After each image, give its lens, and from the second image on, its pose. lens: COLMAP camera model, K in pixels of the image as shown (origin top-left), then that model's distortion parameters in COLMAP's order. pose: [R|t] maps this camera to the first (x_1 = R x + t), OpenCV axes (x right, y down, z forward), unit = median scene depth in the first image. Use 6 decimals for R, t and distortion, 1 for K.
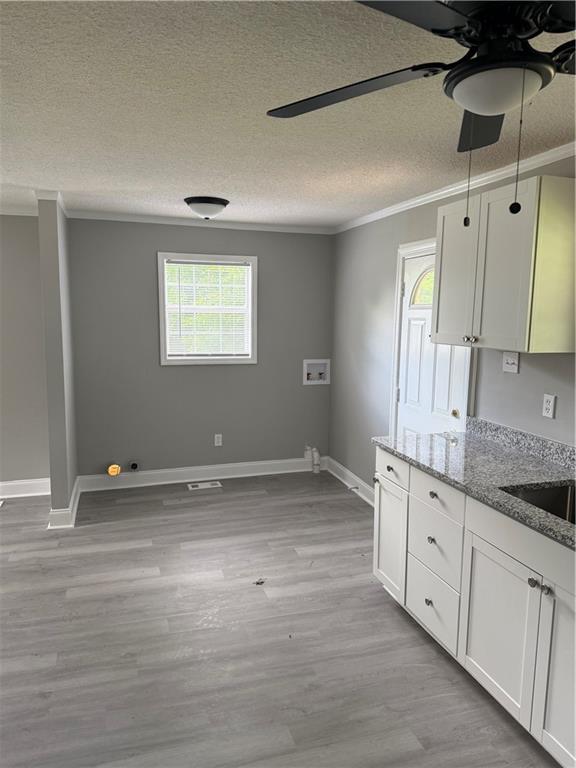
lens RADIAL K [[536.5, 0, 288.0], [0, 536.5, 384.0], [0, 0, 1]] dist [-0.000478, -0.000979]
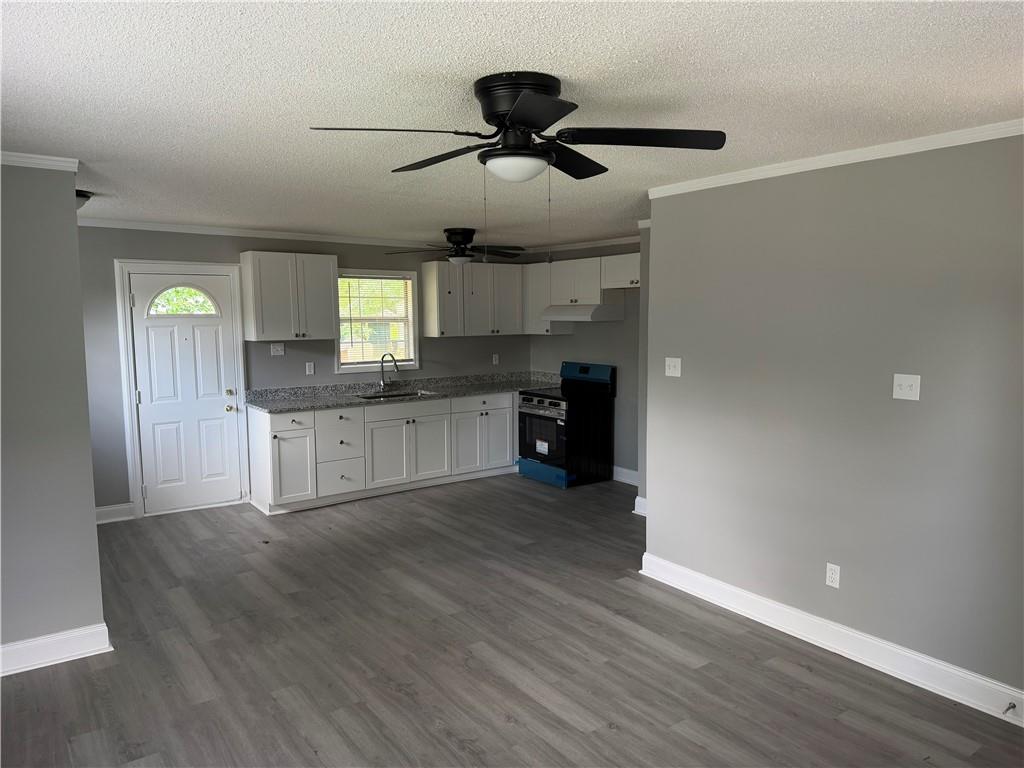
lens RADIAL K [[715.3, 0, 512.0], [0, 715.3, 384.0], [0, 0, 1]] dist [-0.000478, -0.000979]
pose [[-0.319719, -0.105535, 0.941617, -2.052591], [0.124402, 0.980500, 0.152133, -0.193732], [-0.939310, 0.165779, -0.300355, 1.063226]]
